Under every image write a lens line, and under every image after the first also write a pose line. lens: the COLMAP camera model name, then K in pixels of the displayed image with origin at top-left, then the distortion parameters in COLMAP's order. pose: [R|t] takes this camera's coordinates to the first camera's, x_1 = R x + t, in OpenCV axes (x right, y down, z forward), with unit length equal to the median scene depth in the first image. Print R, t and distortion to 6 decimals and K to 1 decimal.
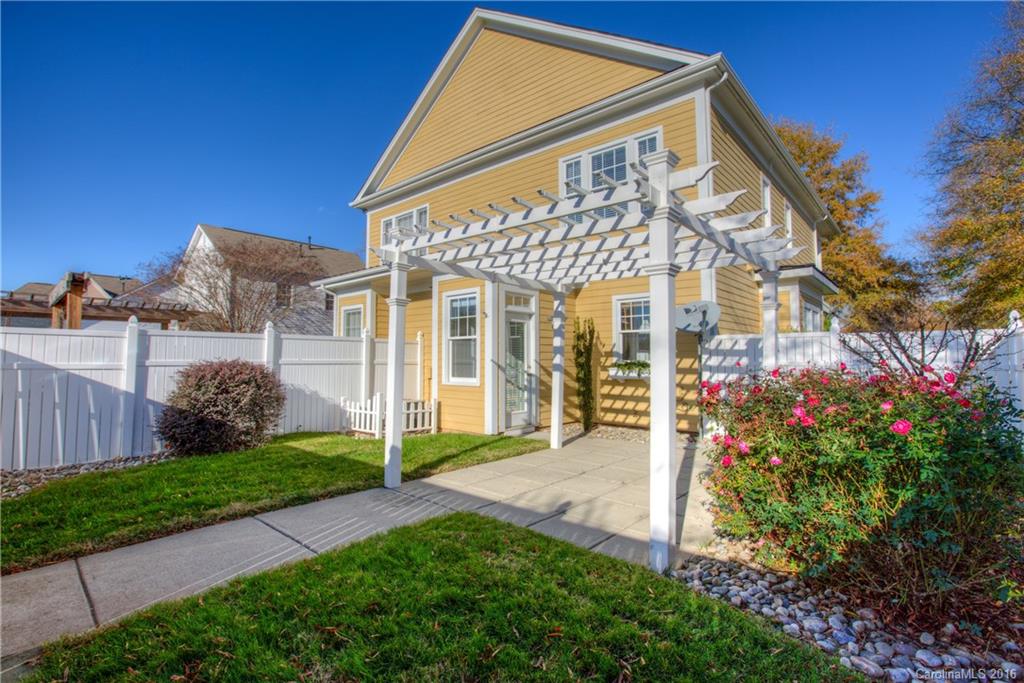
lens RADIAL K [[470.9, 0, 519.3], [0, 470.9, 339.1], [0, 0, 1]] dist [-0.027105, -0.000426]
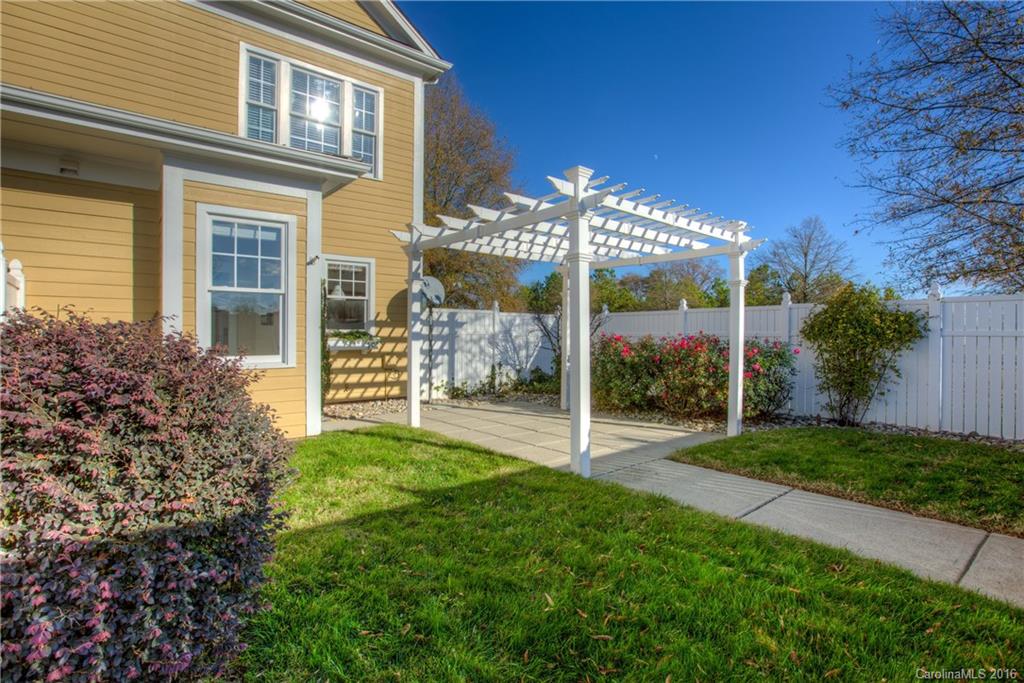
lens RADIAL K [[470.9, 0, 519.2], [0, 470.9, 336.5], [0, 0, 1]] dist [-0.027105, -0.000426]
pose [[0.188713, -0.010814, 0.981973, -0.635505], [-0.044264, 0.998829, 0.019506, 0.028471], [-0.981034, -0.047147, 0.188013, 0.544876]]
